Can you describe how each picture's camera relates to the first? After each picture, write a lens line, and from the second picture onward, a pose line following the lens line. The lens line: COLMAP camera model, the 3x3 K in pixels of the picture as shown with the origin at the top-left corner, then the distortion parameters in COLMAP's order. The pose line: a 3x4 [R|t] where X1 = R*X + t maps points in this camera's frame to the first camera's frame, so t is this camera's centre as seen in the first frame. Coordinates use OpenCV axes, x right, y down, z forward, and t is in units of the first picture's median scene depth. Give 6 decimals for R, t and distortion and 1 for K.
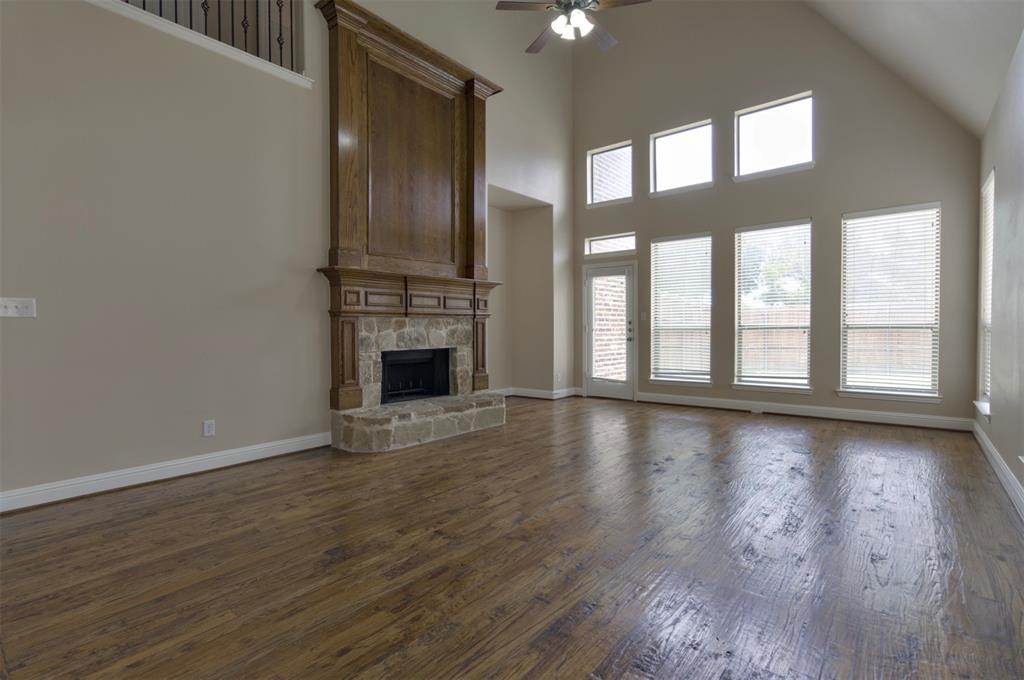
lens RADIAL K [[497.9, 0, 510.0], [0, 497.9, 333.4], [0, 0, 1]] dist [-0.006179, 0.000321]
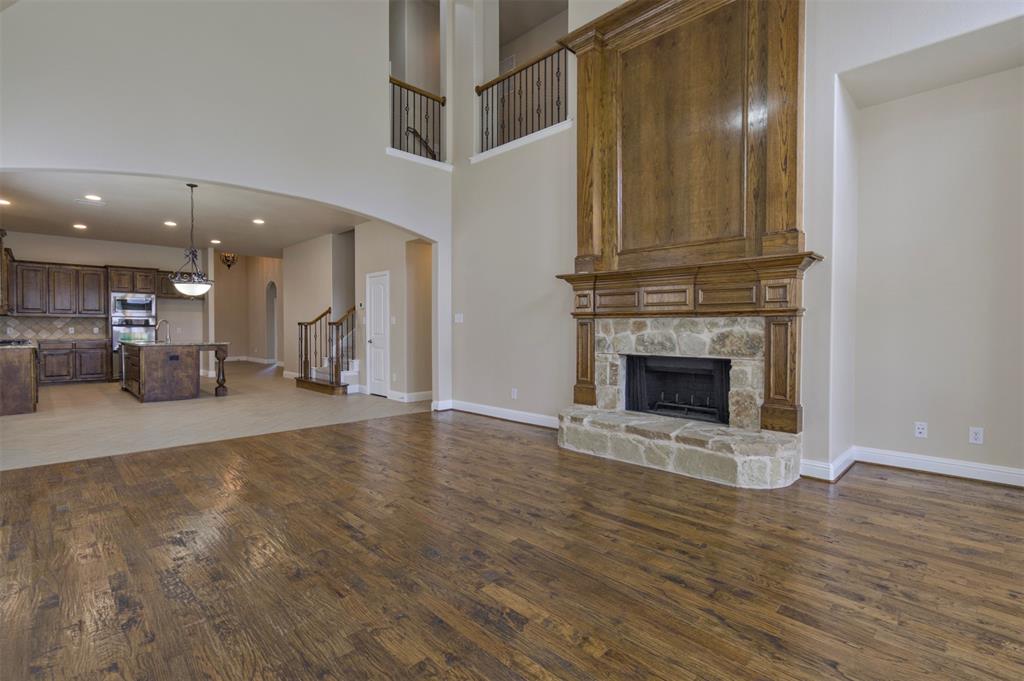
lens RADIAL K [[497.9, 0, 510.0], [0, 497.9, 333.9], [0, 0, 1]] dist [-0.006179, 0.000321]
pose [[-0.119946, 0.018673, -0.992605, 0.666633], [-0.010525, 0.999743, 0.020079, -0.018649], [0.992725, 0.012856, -0.119719, 0.836830]]
